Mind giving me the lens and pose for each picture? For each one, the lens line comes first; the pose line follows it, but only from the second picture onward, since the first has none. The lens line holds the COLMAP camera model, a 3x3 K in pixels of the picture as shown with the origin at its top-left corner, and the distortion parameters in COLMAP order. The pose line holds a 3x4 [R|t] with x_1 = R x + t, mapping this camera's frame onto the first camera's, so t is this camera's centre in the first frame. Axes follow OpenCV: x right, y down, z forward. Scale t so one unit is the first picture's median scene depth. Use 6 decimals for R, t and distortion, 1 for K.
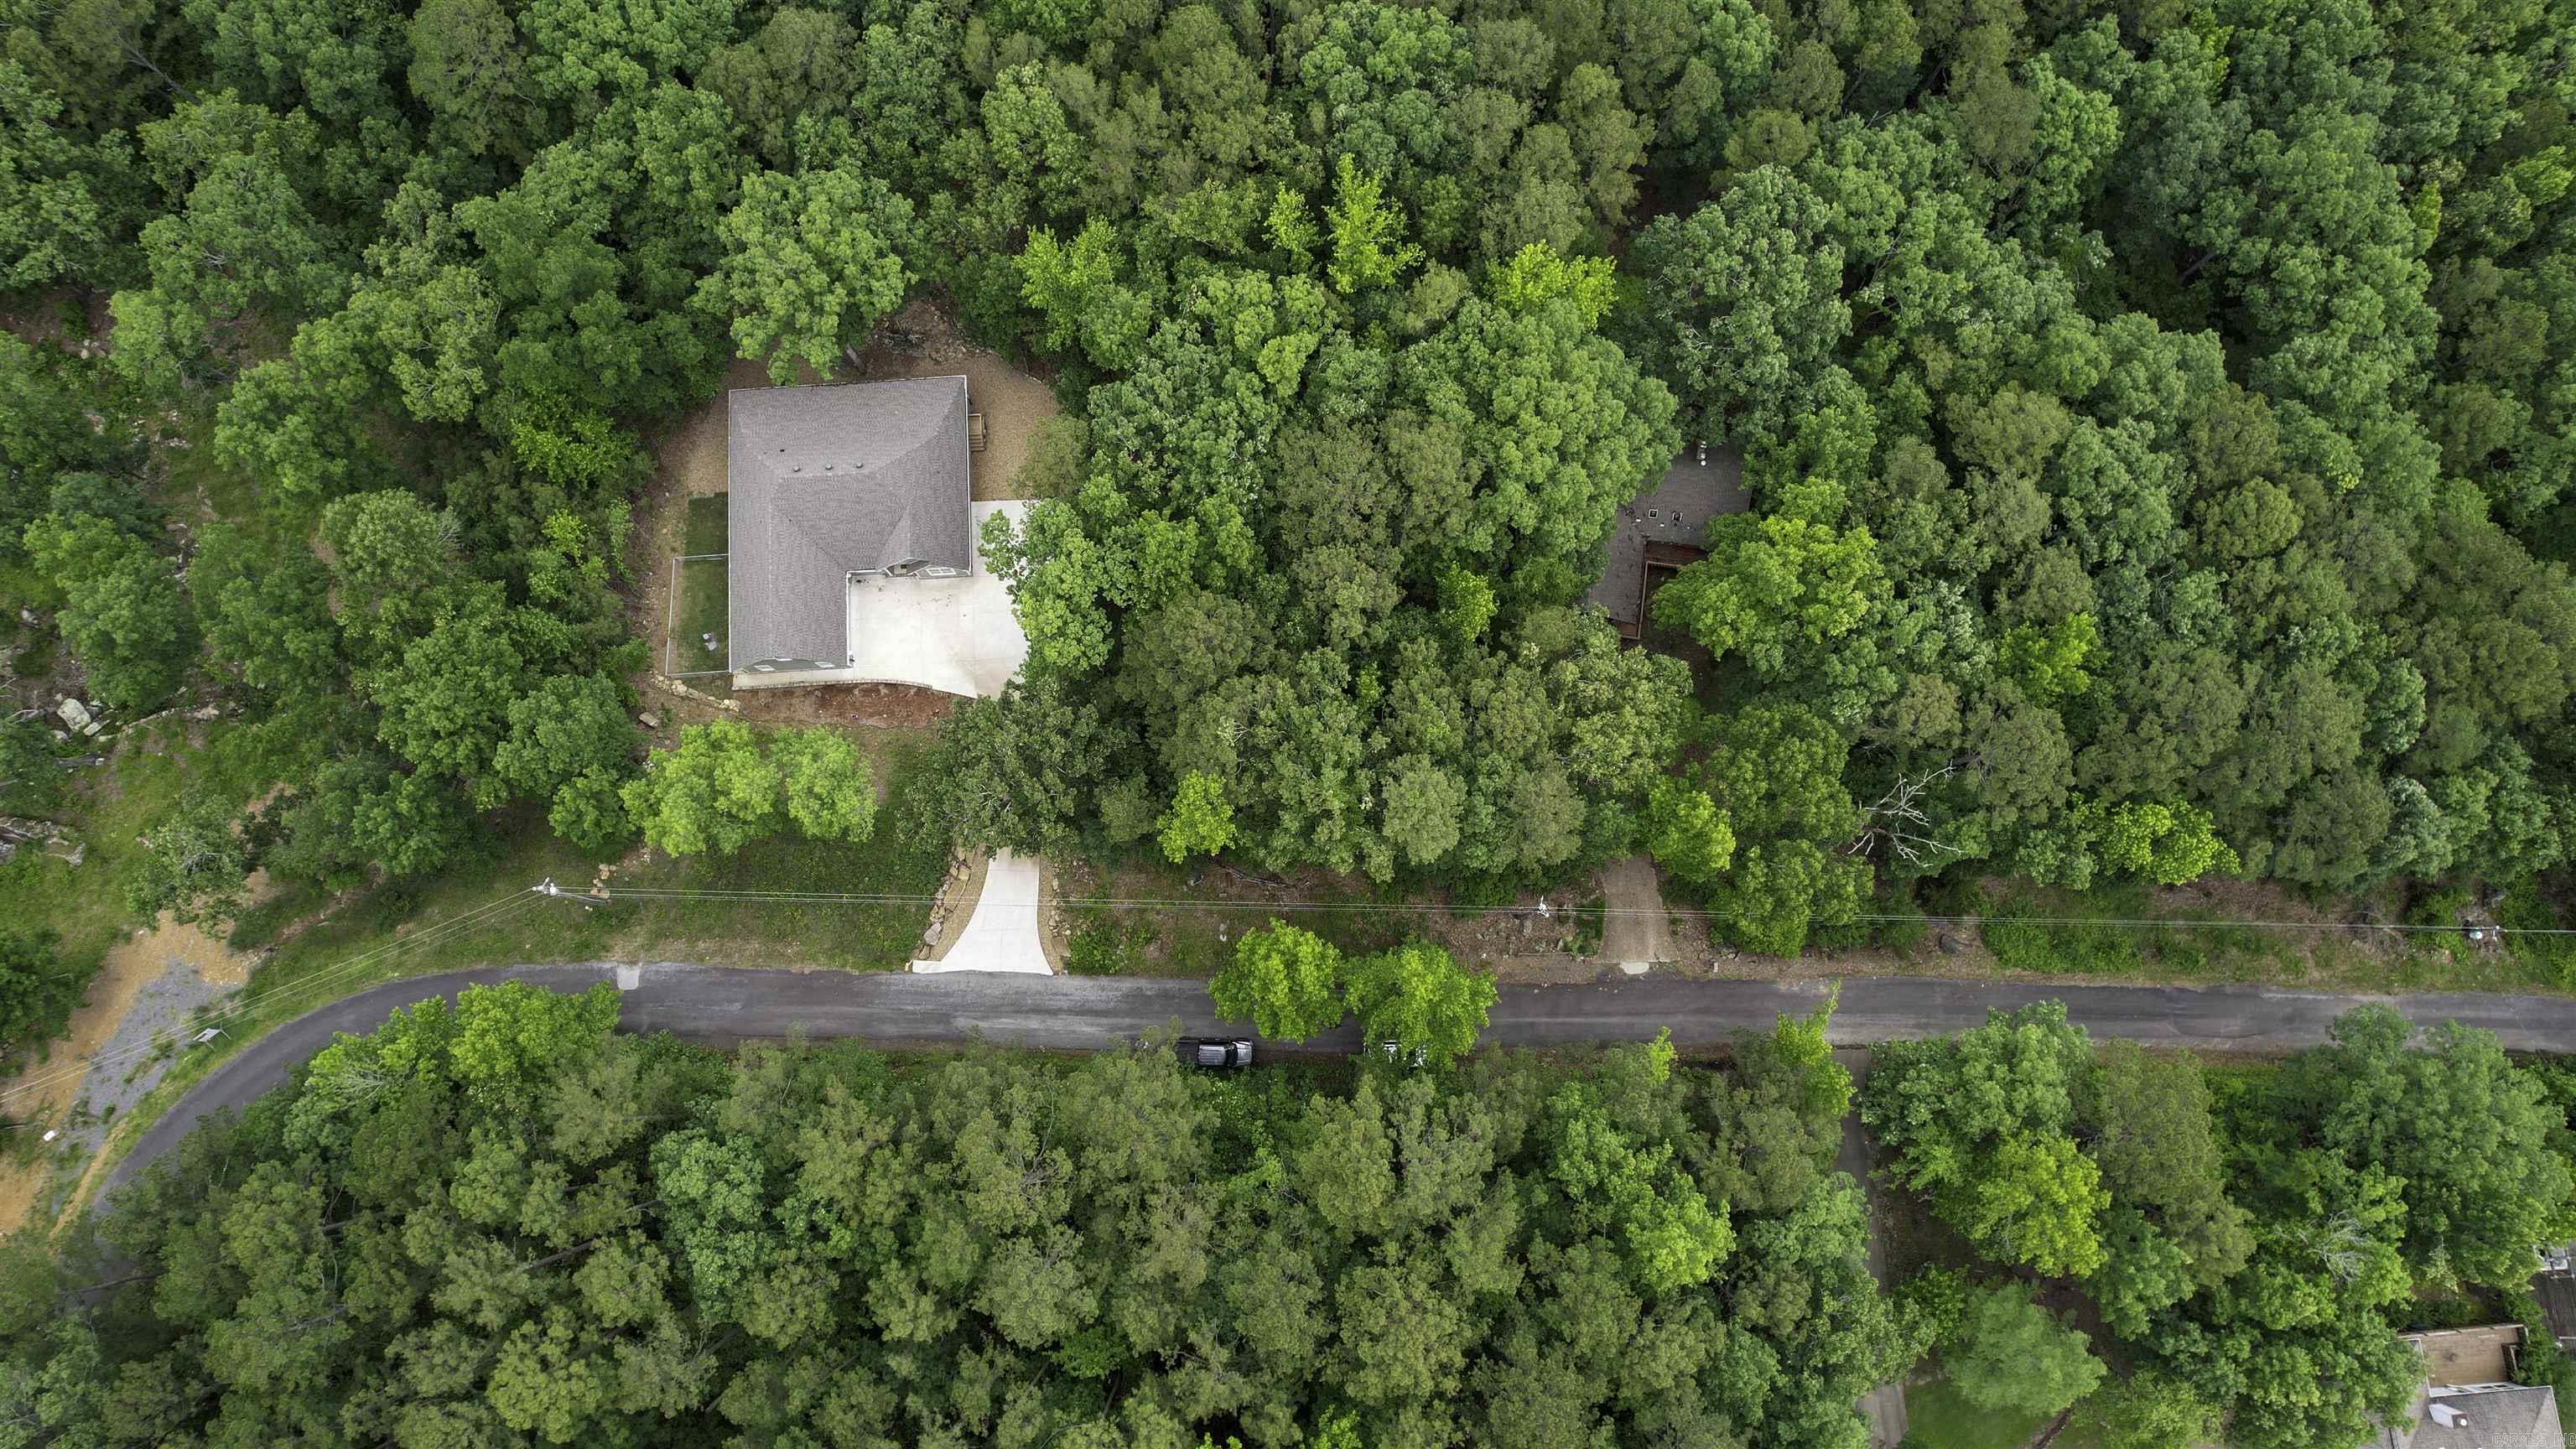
lens RADIAL K [[1652.0, 0, 1301.9], [0, 1652.0, 732.1], [0, 0, 1]] dist [-0.083438, 0.079170]
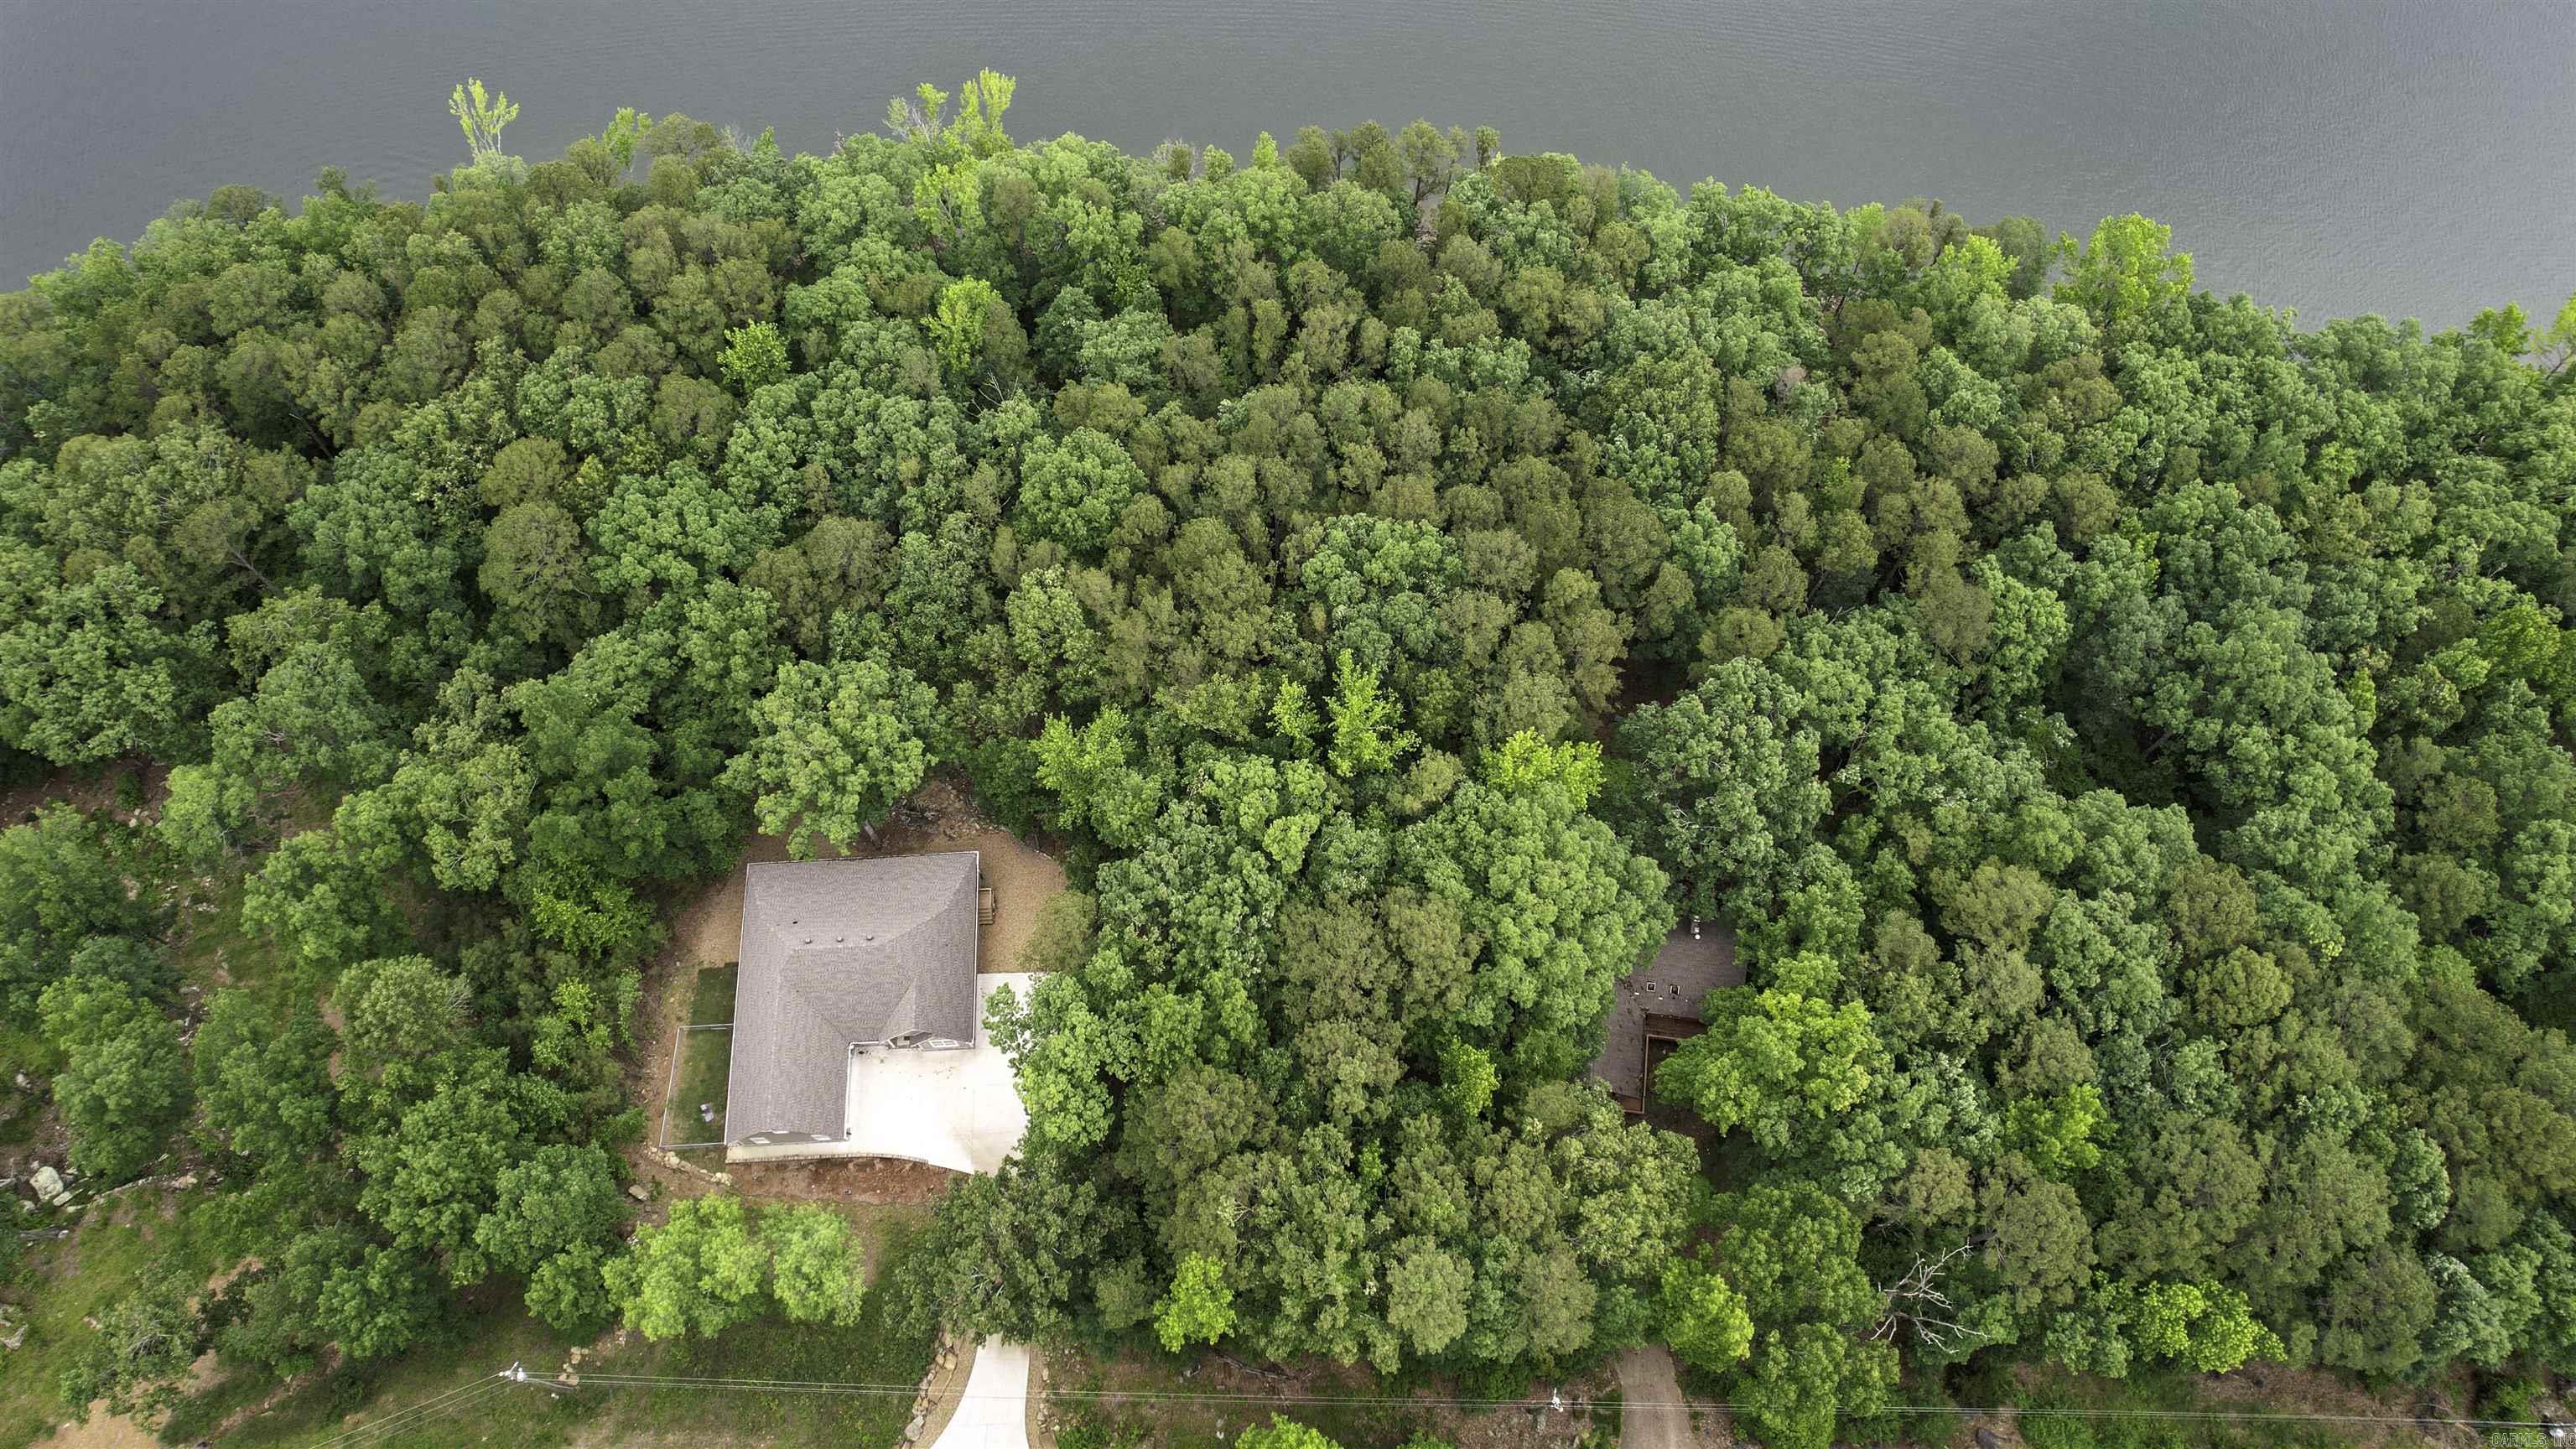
lens RADIAL K [[1652.0, 0, 1301.9], [0, 1652.0, 732.1], [0, 0, 1]] dist [-0.083438, 0.079170]
pose [[0.999999, 0.001361, -0.000191, -0.001277], [-0.001361, 0.960644, -0.277779, -0.002719], [-0.000195, 0.277779, 0.960645, -0.016380]]
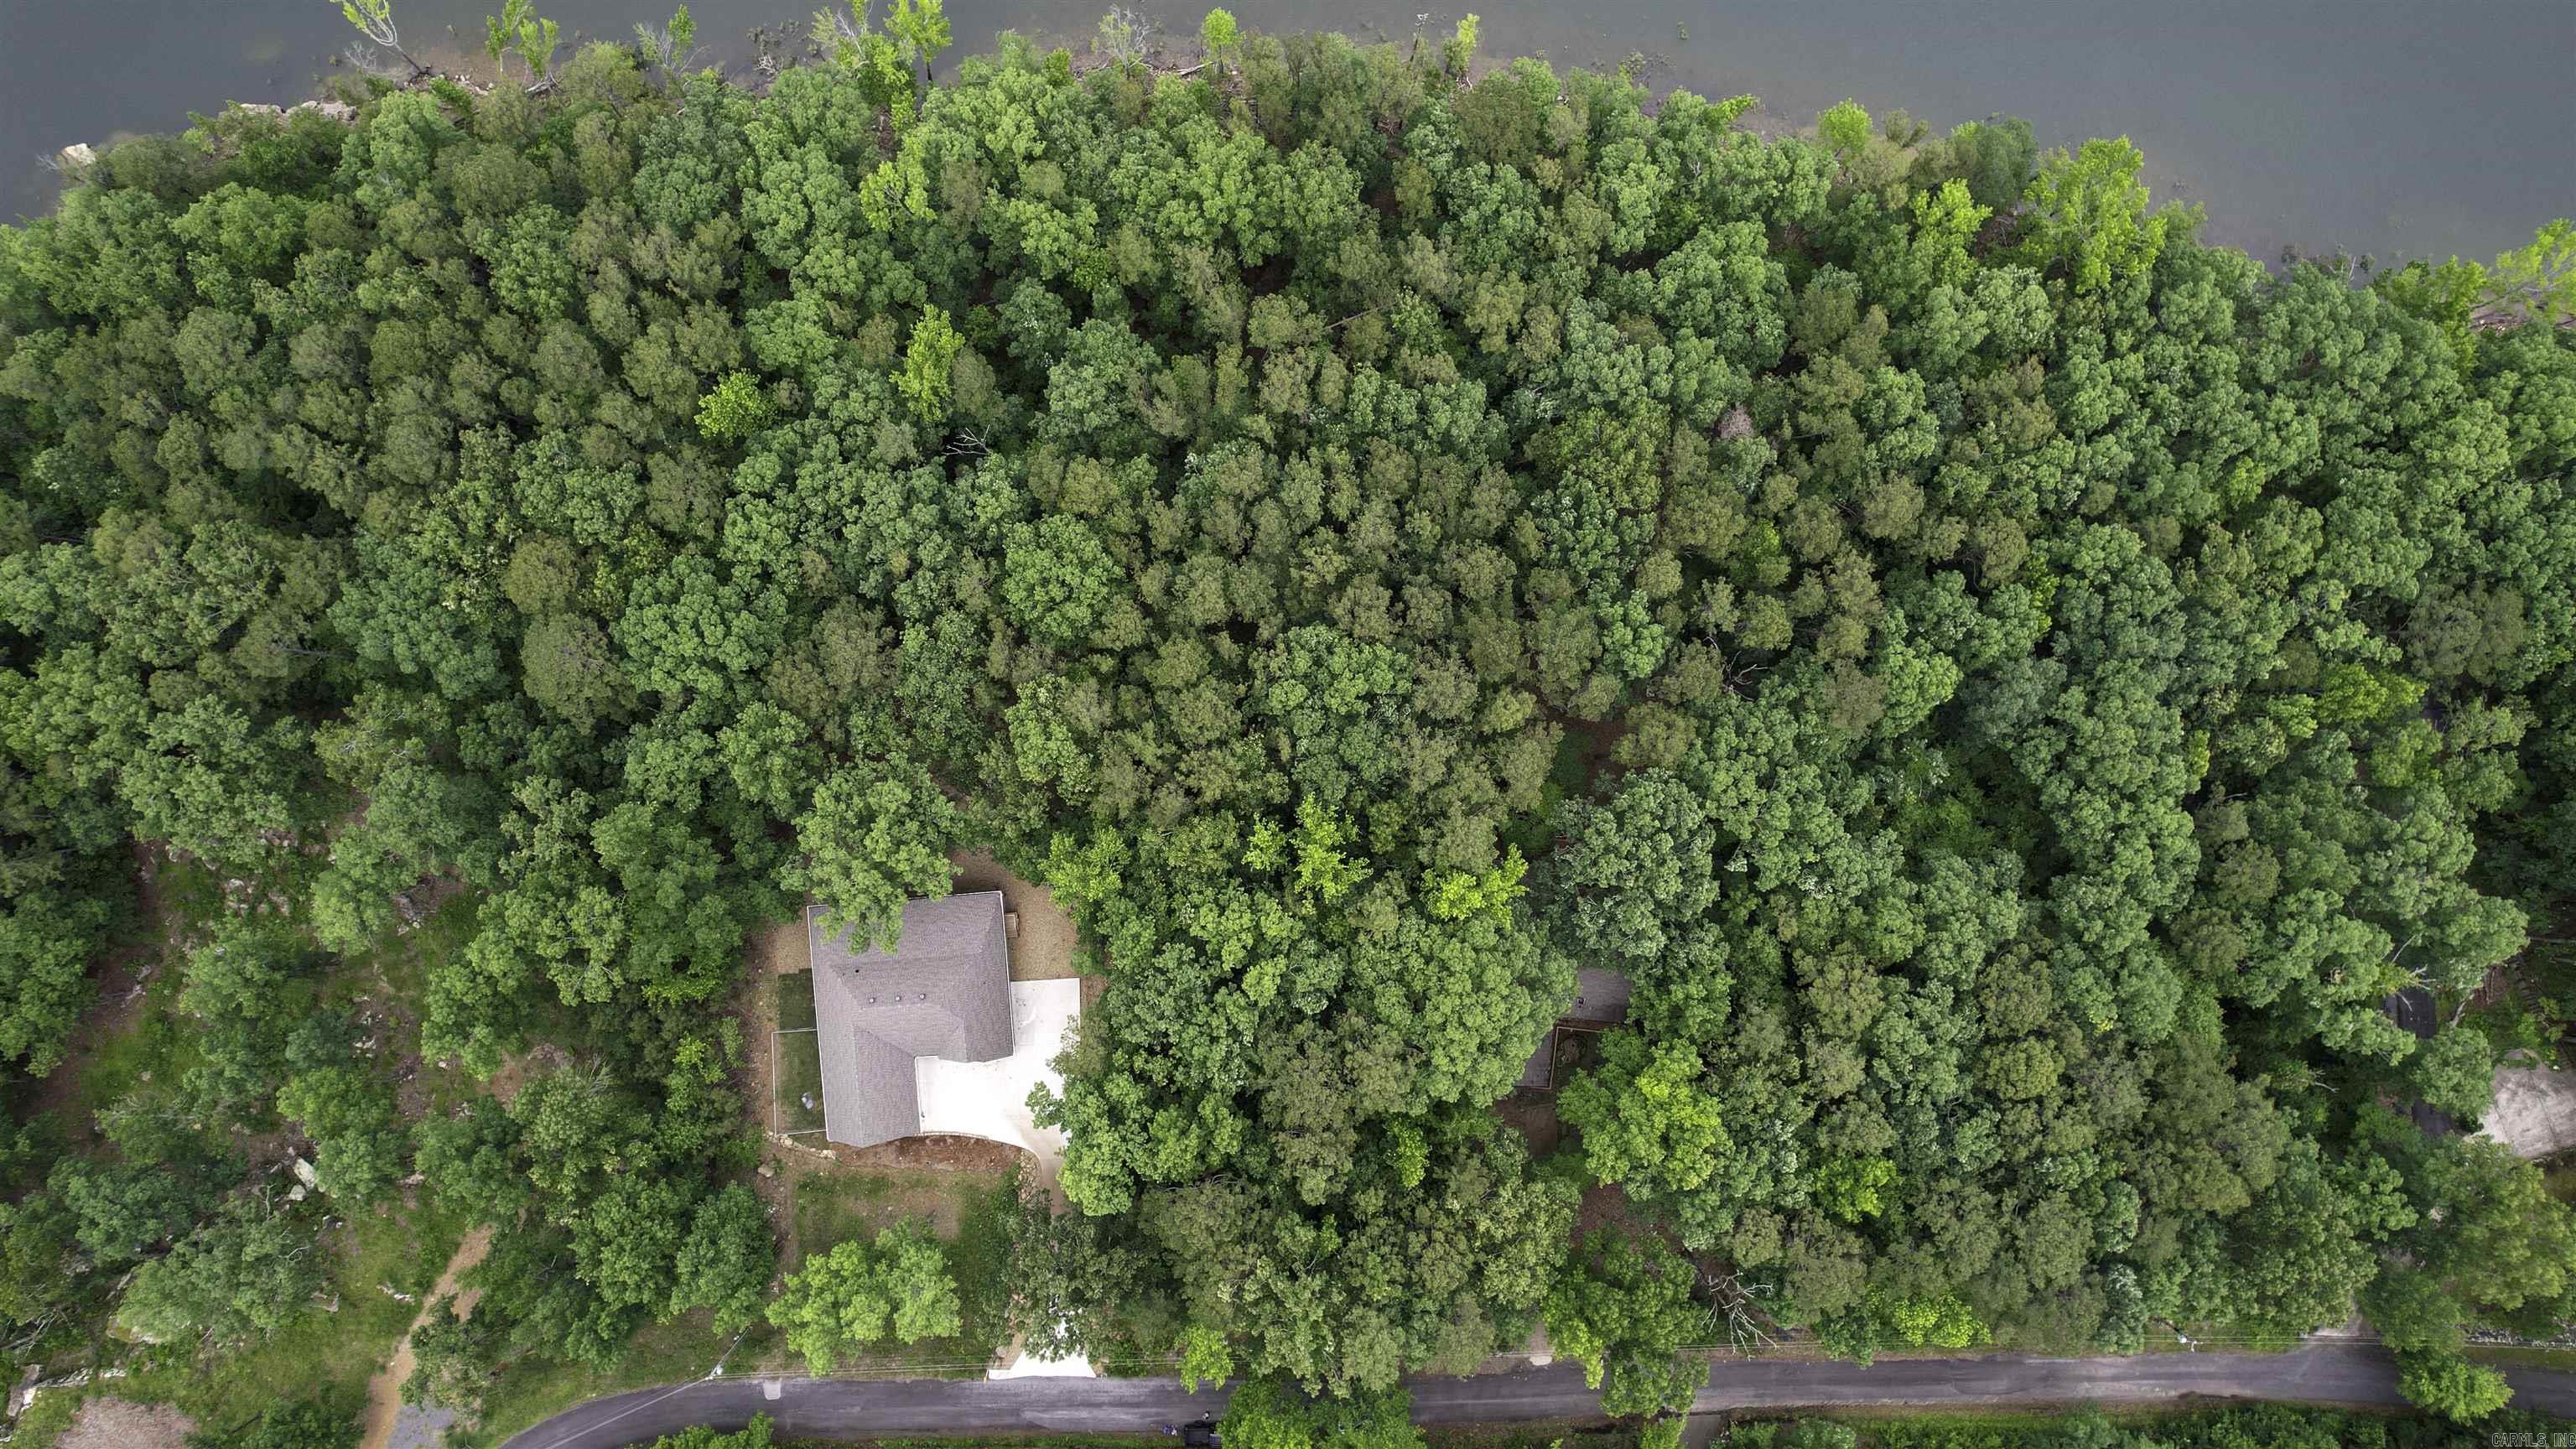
lens RADIAL K [[1652.0, 0, 1301.9], [0, 1652.0, 732.1], [0, 0, 1]] dist [-0.083438, 0.079170]
pose [[0.999796, -0.019968, 0.003178, 0.019499], [0.019180, 0.986366, 0.163445, -0.598913], [-0.006398, -0.163351, 0.986547, -0.211974]]
